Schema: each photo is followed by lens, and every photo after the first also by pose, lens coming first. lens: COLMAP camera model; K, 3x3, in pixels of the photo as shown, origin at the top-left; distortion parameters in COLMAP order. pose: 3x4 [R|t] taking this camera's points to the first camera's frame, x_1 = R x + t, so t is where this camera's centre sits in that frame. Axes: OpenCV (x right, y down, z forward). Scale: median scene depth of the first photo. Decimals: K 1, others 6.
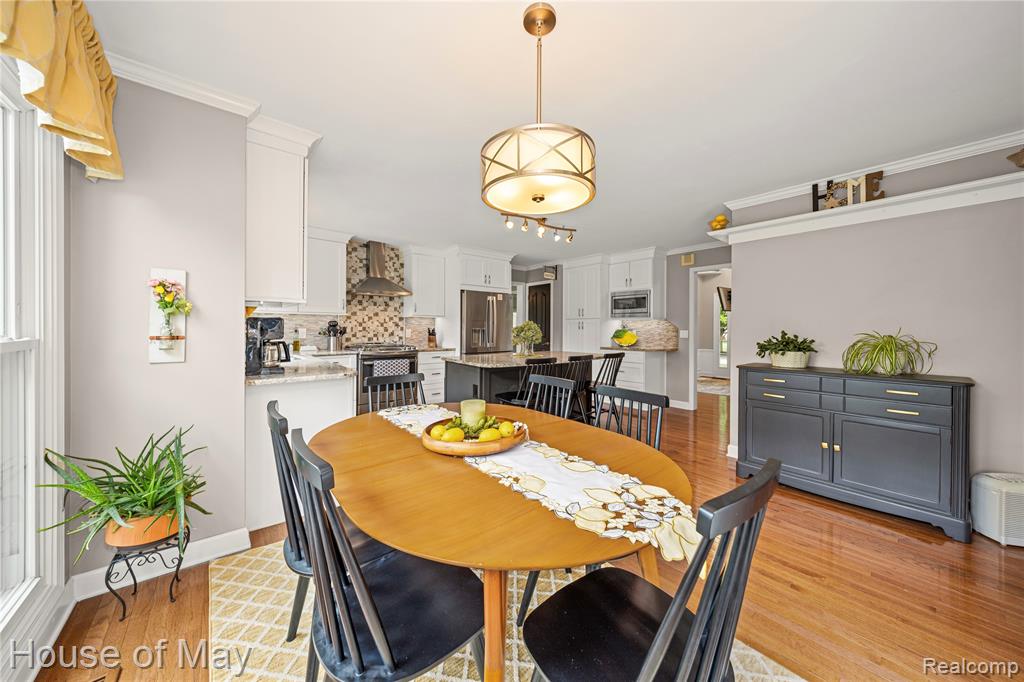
lens RADIAL K [[354.3, 0, 523.1], [0, 354.3, 325.9], [0, 0, 1]] dist [0.000124, -0.000108]
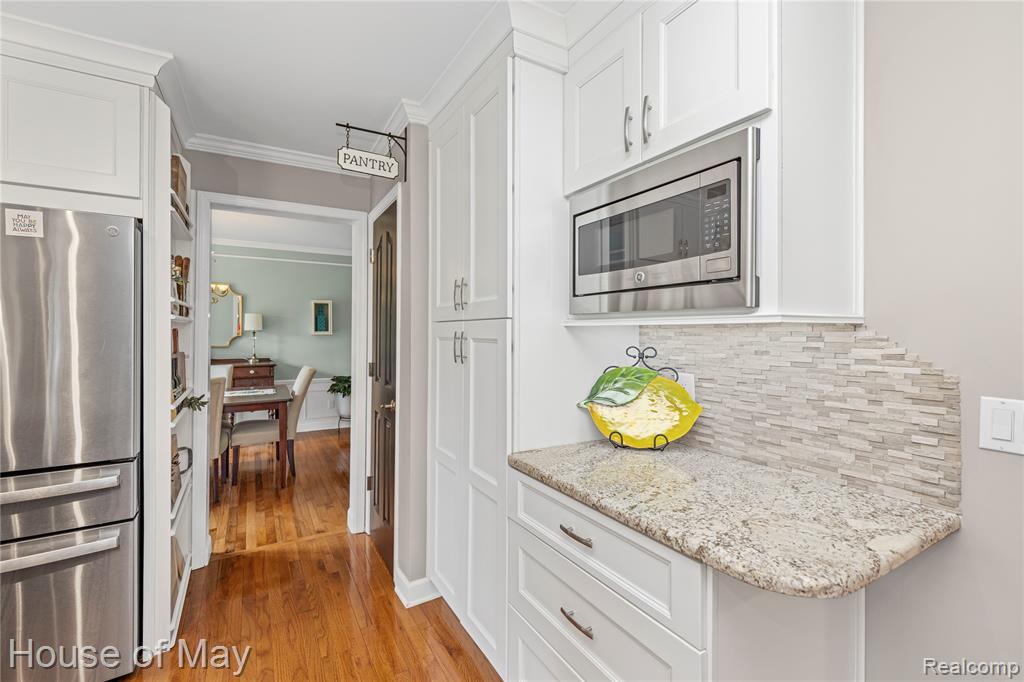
lens RADIAL K [[435.1, 0, 535.3], [0, 435.1, 329.8], [0, 0, 1]] dist [0.007080, -0.000851]
pose [[0.986435, -0.002350, -0.164134, 0.308330], [0.002743, 0.999994, 0.002171, -0.016420], [0.164127, -0.002592, 0.986436, 0.835529]]
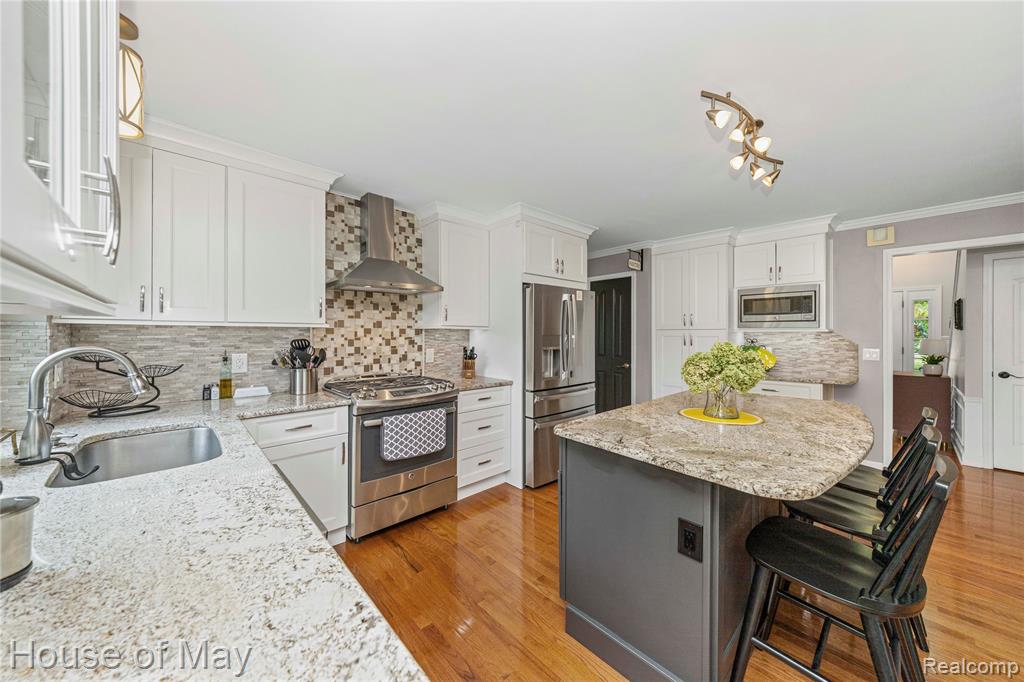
lens RADIAL K [[354.3, 0, 515.5], [0, 354.3, 332.6], [0, 0, 1]] dist [0.000124, -0.000108]
pose [[0.999132, -0.003204, 0.041532, -0.215019], [0.002949, 0.999976, 0.006197, -0.022340], [-0.041551, -0.006069, 0.999118, 0.414704]]
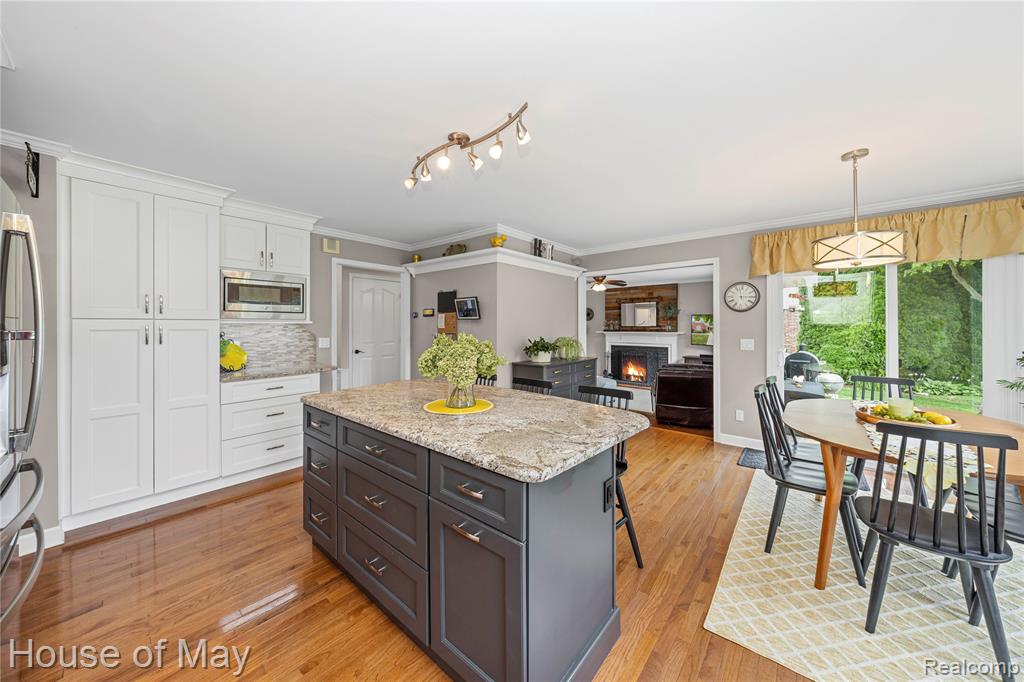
lens RADIAL K [[354.3, 0, 505.0], [0, 354.3, 318.3], [0, 0, 1]] dist [0.000124, -0.000108]
pose [[-0.147247, 0.013969, 0.989001, -0.361311], [-0.008354, 0.999847, -0.015366, -0.021263], [-0.989065, -0.010525, -0.147107, 0.763525]]
